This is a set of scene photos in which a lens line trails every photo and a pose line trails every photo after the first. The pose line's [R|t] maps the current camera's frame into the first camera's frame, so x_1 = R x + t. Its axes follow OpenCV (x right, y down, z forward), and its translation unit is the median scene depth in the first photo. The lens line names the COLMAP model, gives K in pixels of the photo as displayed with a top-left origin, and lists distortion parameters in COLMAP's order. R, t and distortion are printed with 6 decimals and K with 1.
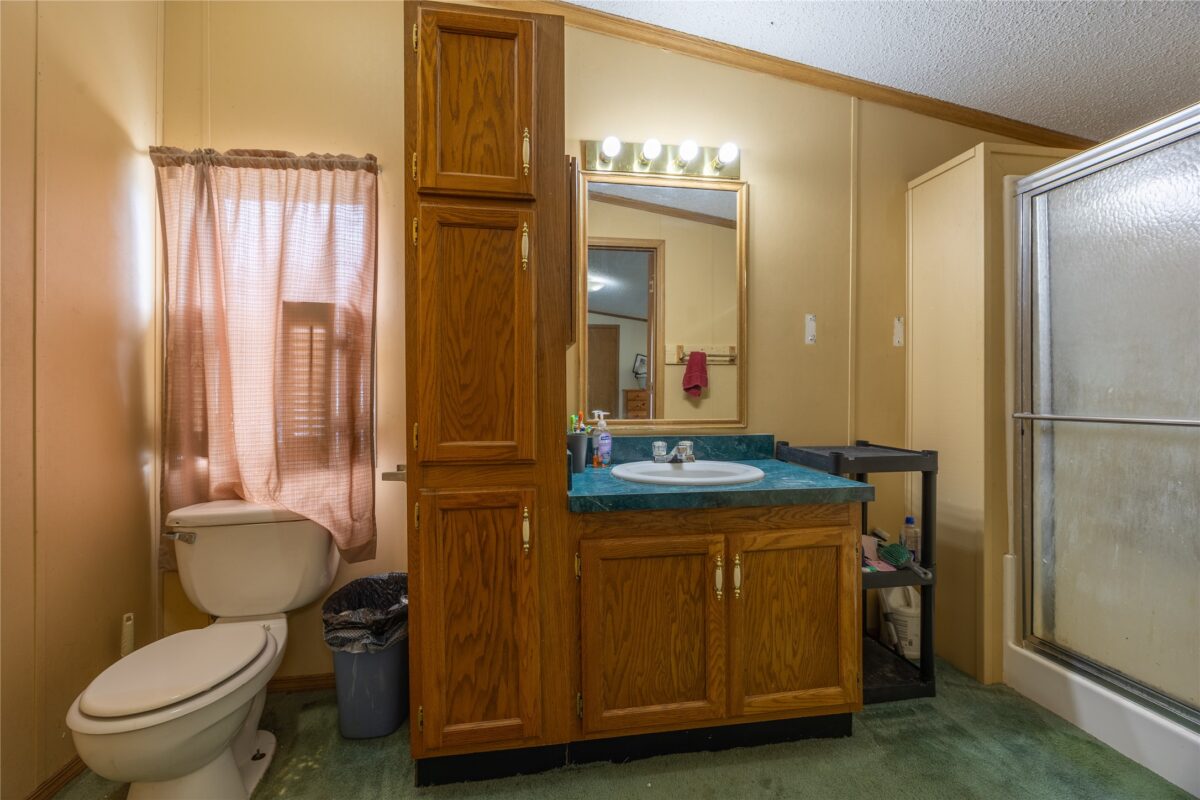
lens RADIAL K [[494.9, 0, 612.5], [0, 494.9, 395.0], [0, 0, 1]] dist [0.003168, -0.000290]
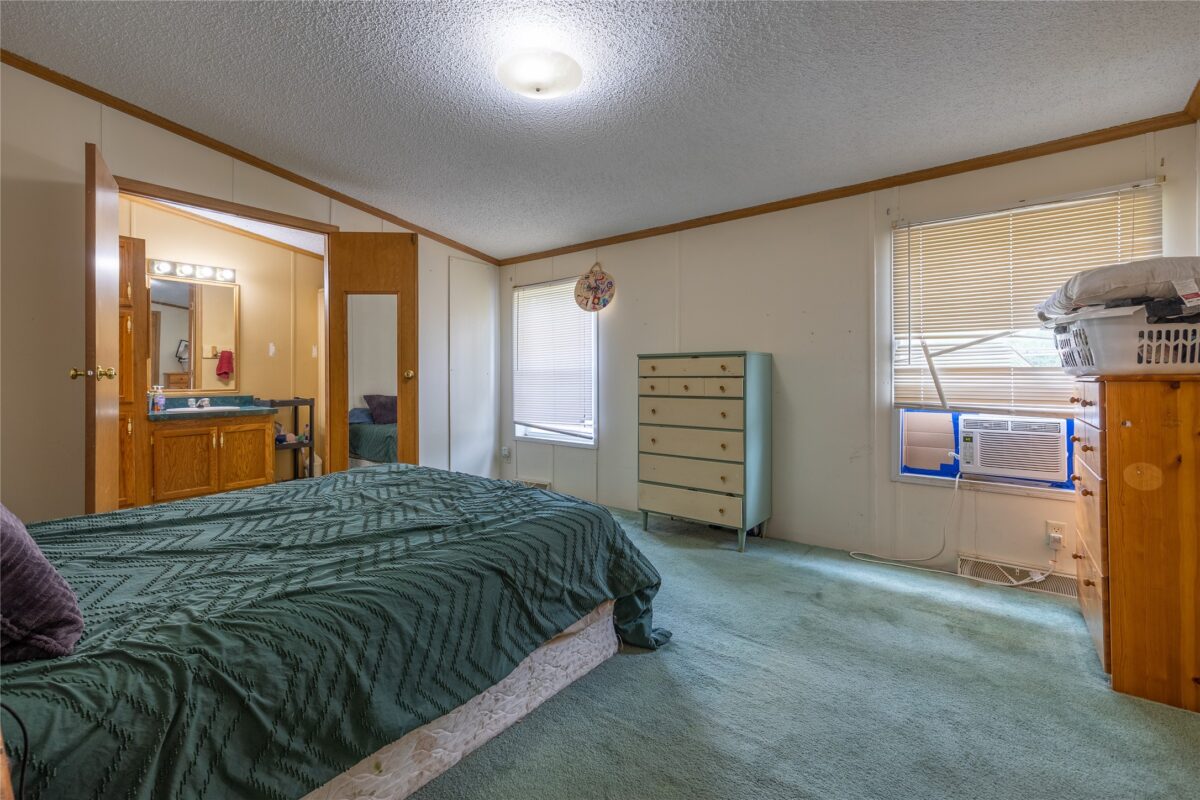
lens RADIAL K [[494.9, 0, 540.9], [0, 494.9, 374.3], [0, 0, 1]] dist [0.003168, -0.000290]
pose [[0.779419, 0.000097, 0.626503, -0.108469], [0.002817, 0.999989, -0.003659, -0.006429], [-0.626497, 0.004617, 0.779410, -2.366729]]
